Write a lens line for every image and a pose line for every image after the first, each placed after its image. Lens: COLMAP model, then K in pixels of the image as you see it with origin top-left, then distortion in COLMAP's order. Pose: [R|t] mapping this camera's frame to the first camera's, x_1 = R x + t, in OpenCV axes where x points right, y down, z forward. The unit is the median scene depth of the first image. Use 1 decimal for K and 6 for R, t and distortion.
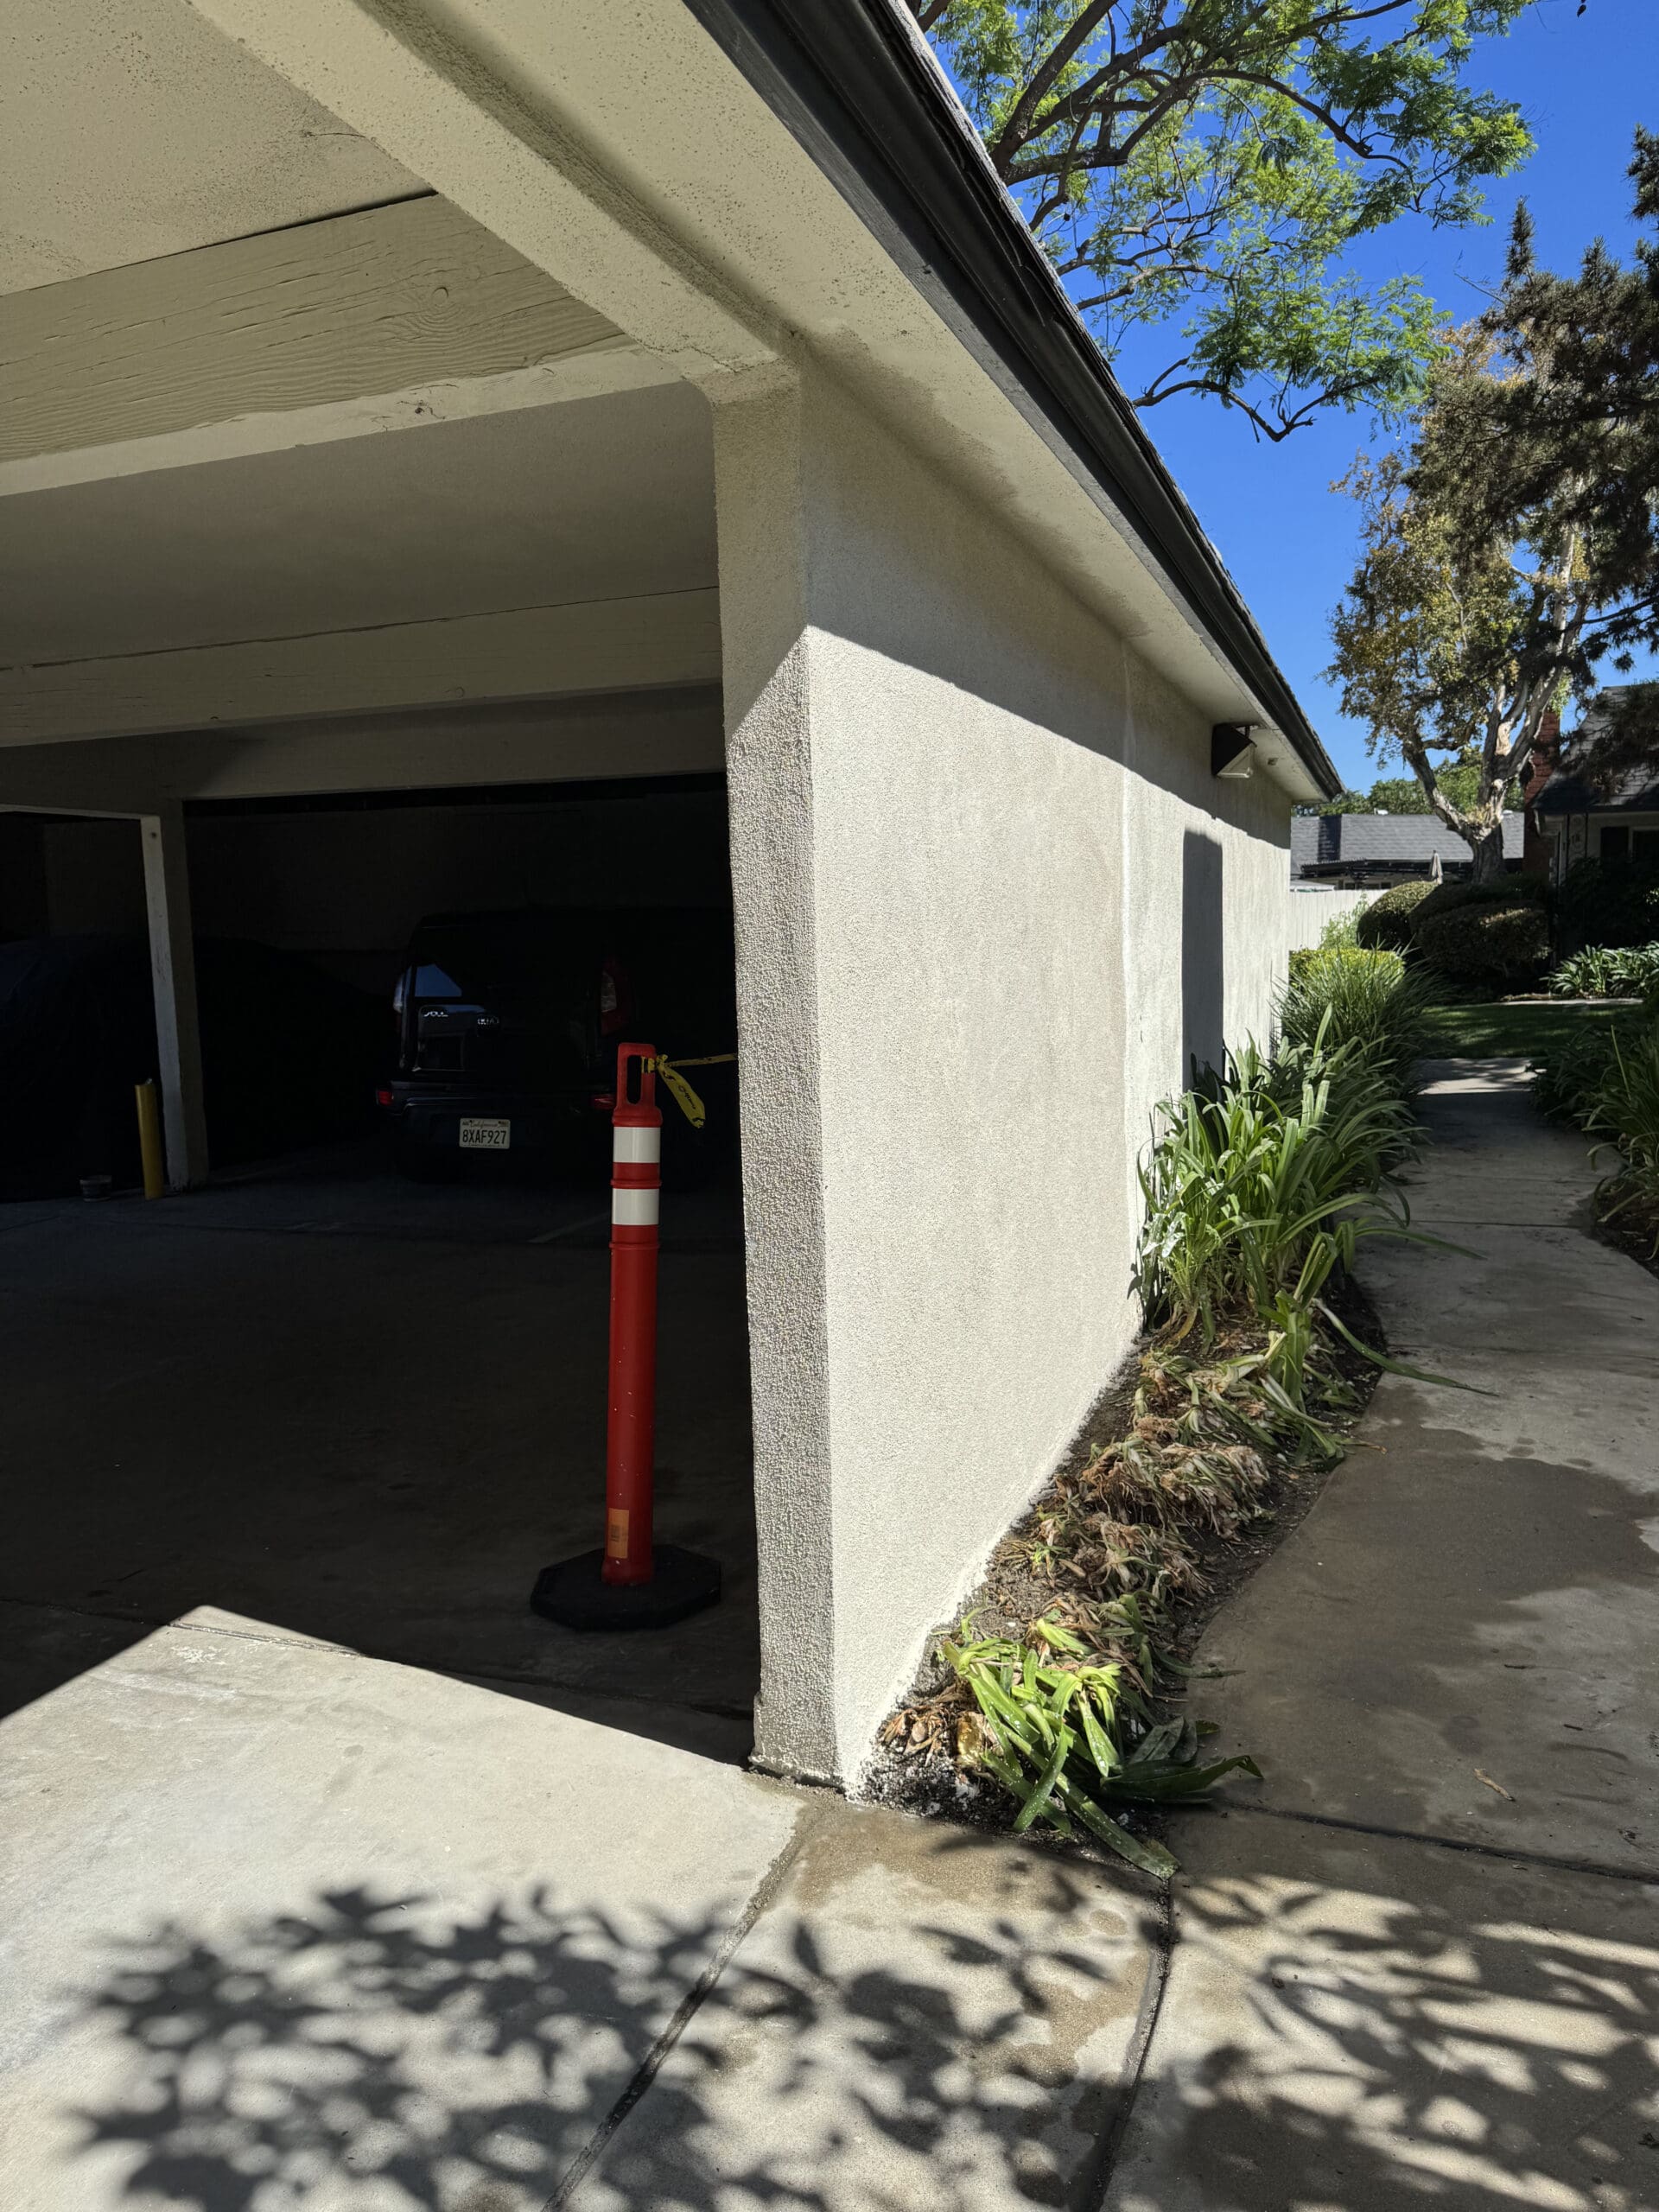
lens RADIAL K [[1542.6, 0, 842.9], [0, 1542.6, 1097.9], [0, 0, 1]] dist [0.128548, -0.181808]
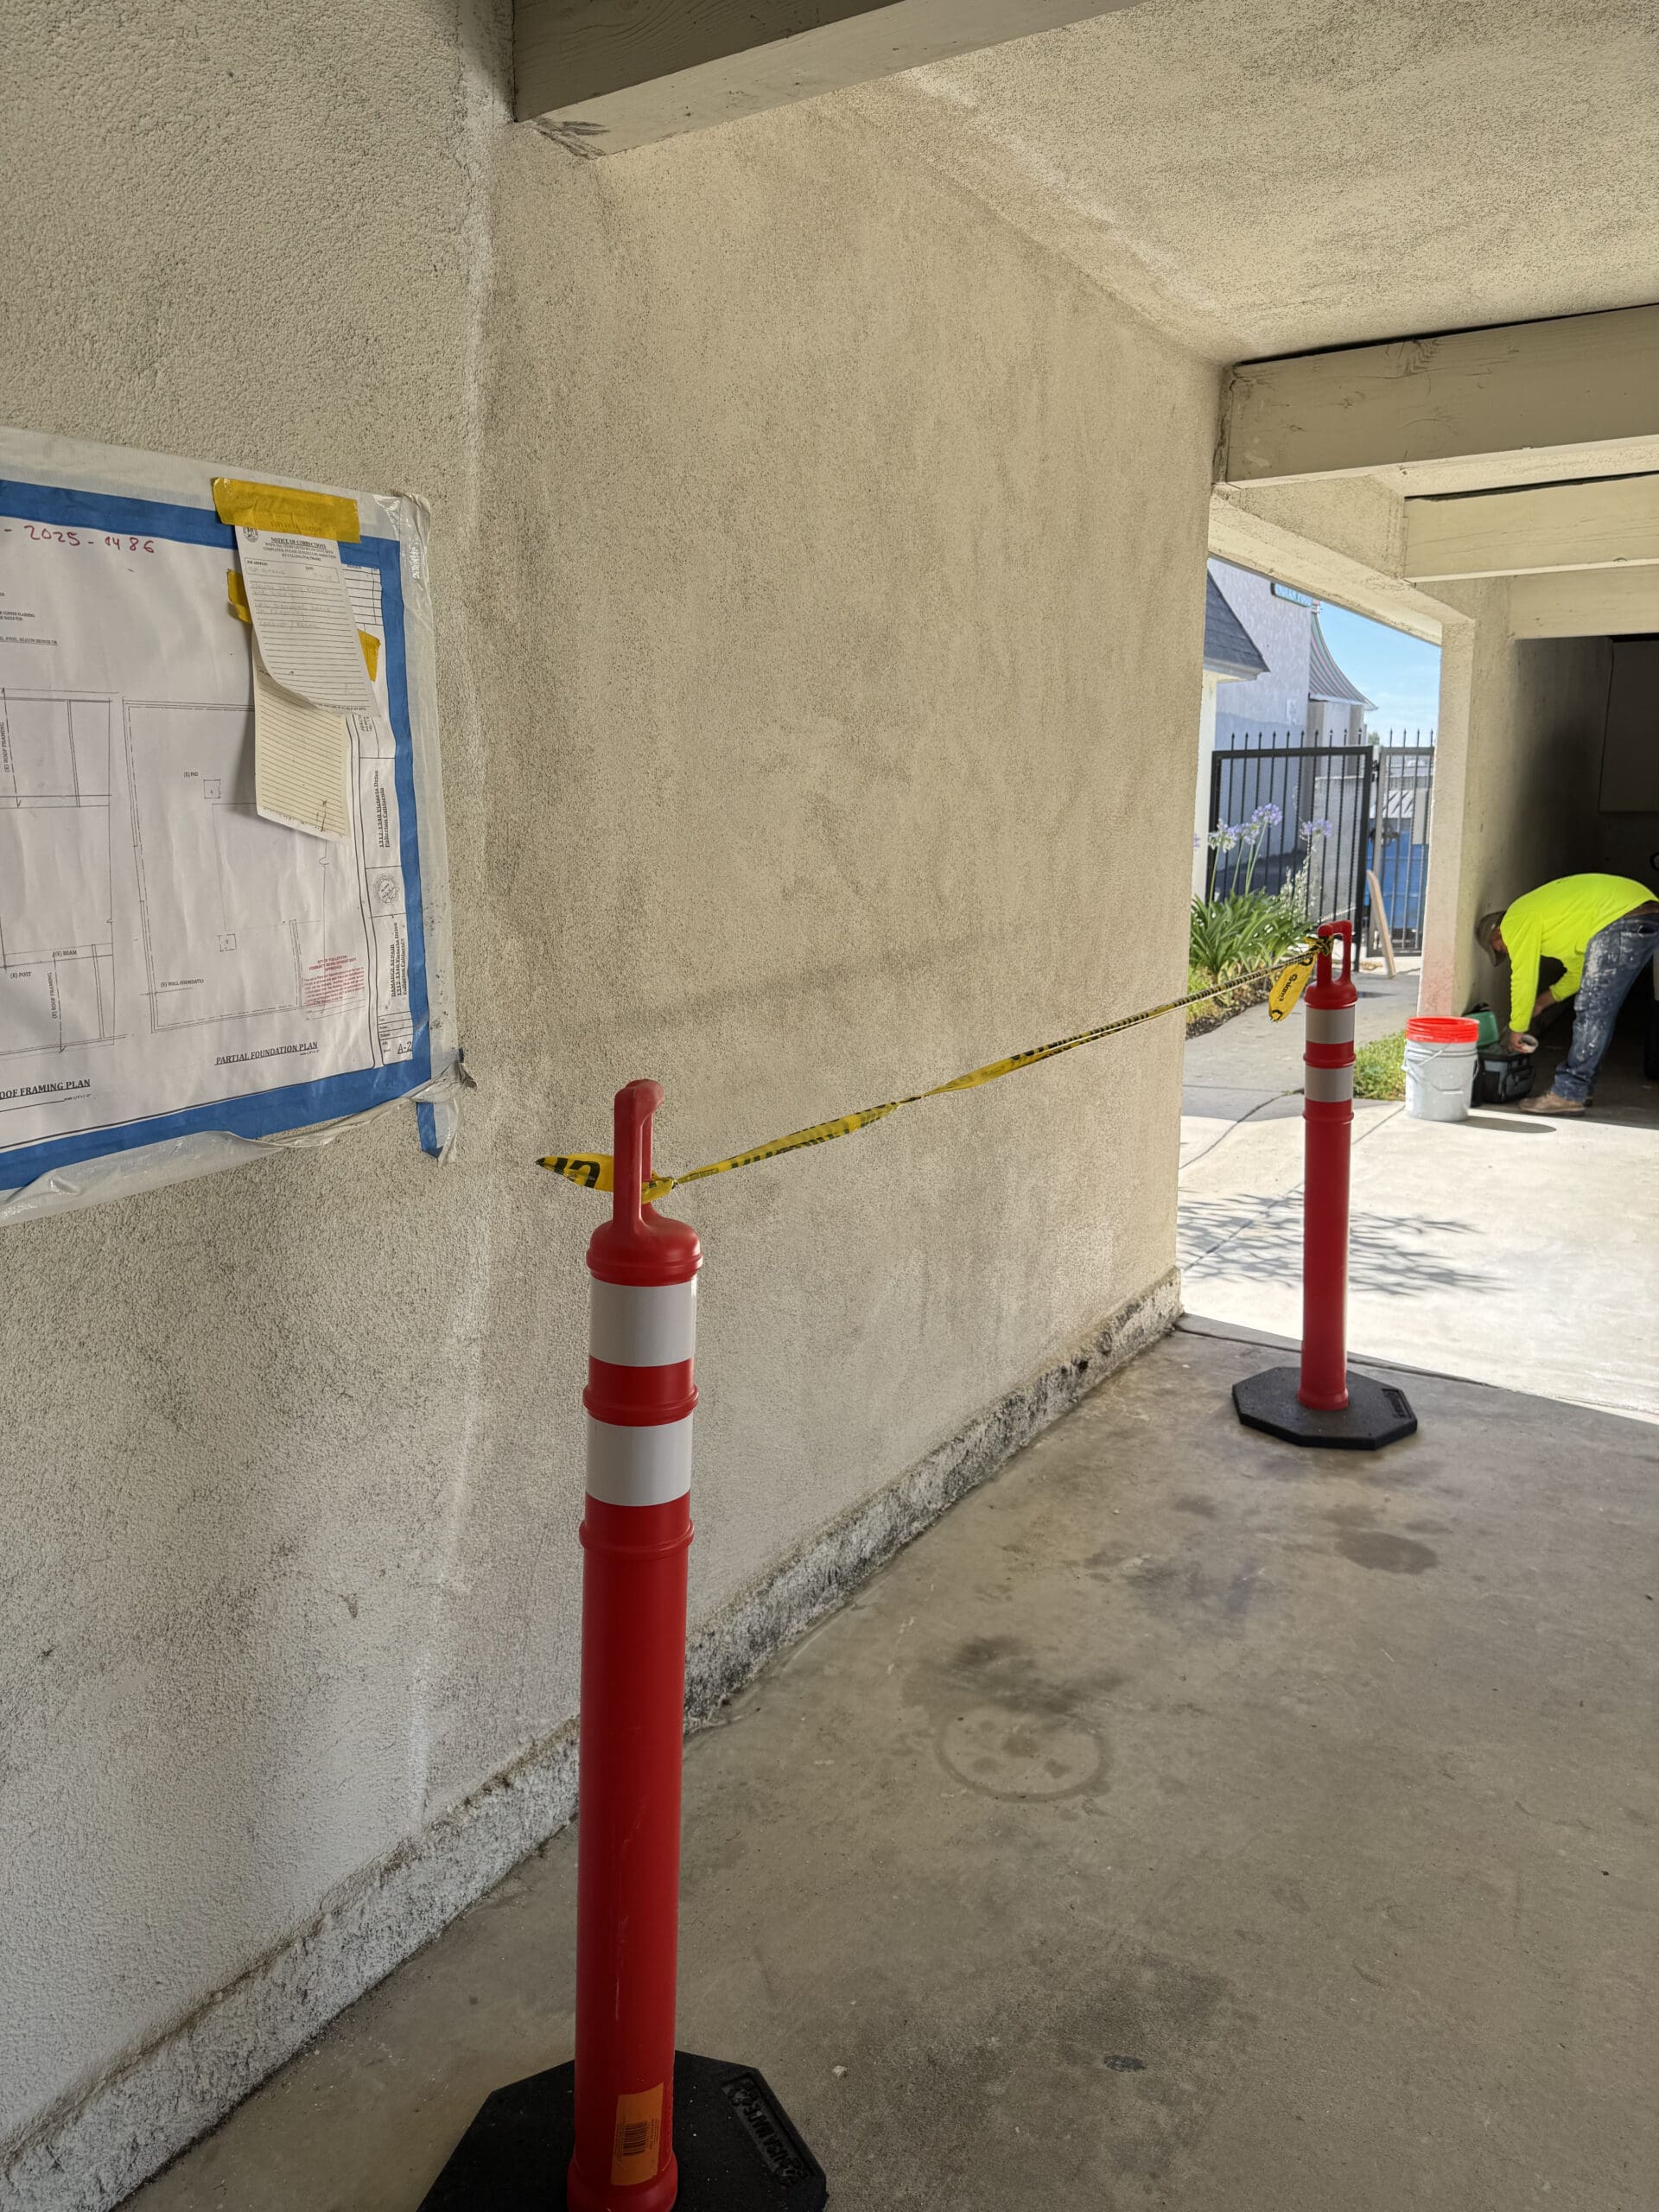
lens RADIAL K [[1542.6, 0, 842.9], [0, 1542.6, 1097.9], [0, 0, 1]] dist [0.128548, -0.181808]
pose [[-0.981128, 0.042869, 0.188547, -0.010868], [0.093305, 0.959038, 0.267471, -0.362024], [-0.169357, 0.280016, -0.944939, 3.212233]]
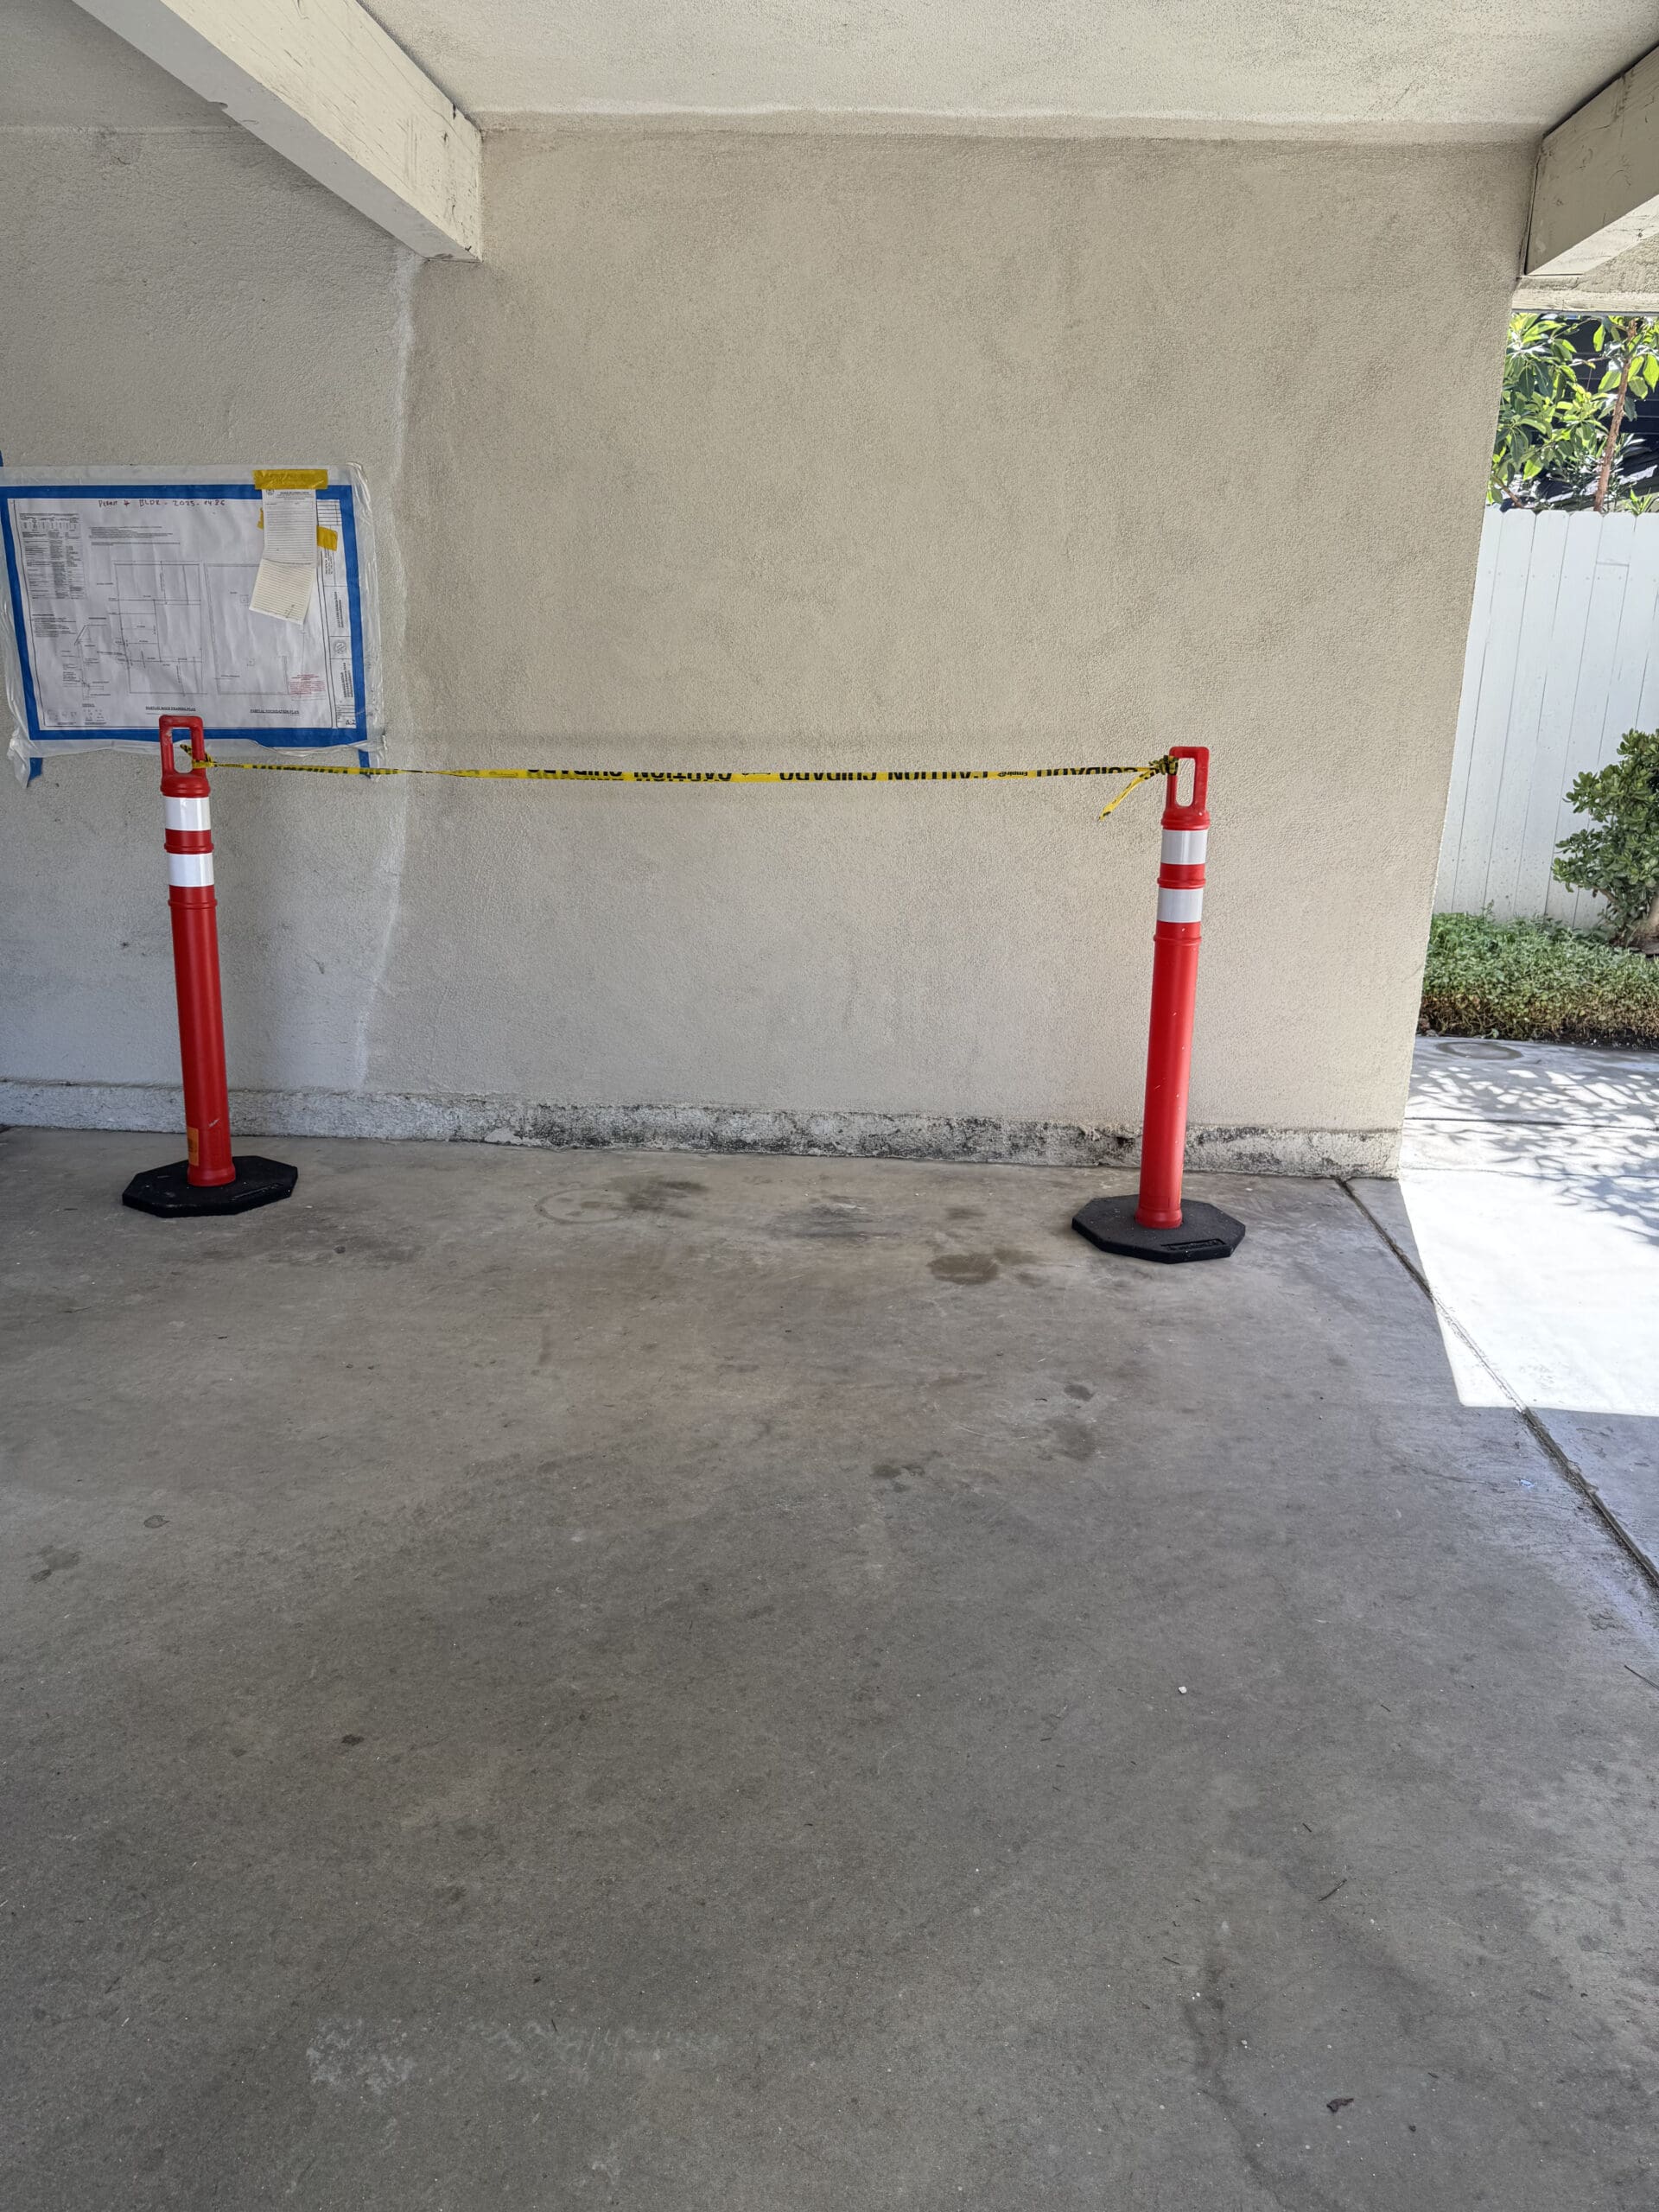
lens RADIAL K [[1542.6, 0, 842.9], [0, 1542.6, 1097.9], [0, 0, 1]] dist [0.128548, -0.181808]
pose [[-0.309871, -0.201612, 0.929157, -1.707783], [0.096698, 0.965509, 0.241748, -0.136497], [-0.945849, 0.164759, -0.279687, 2.452966]]
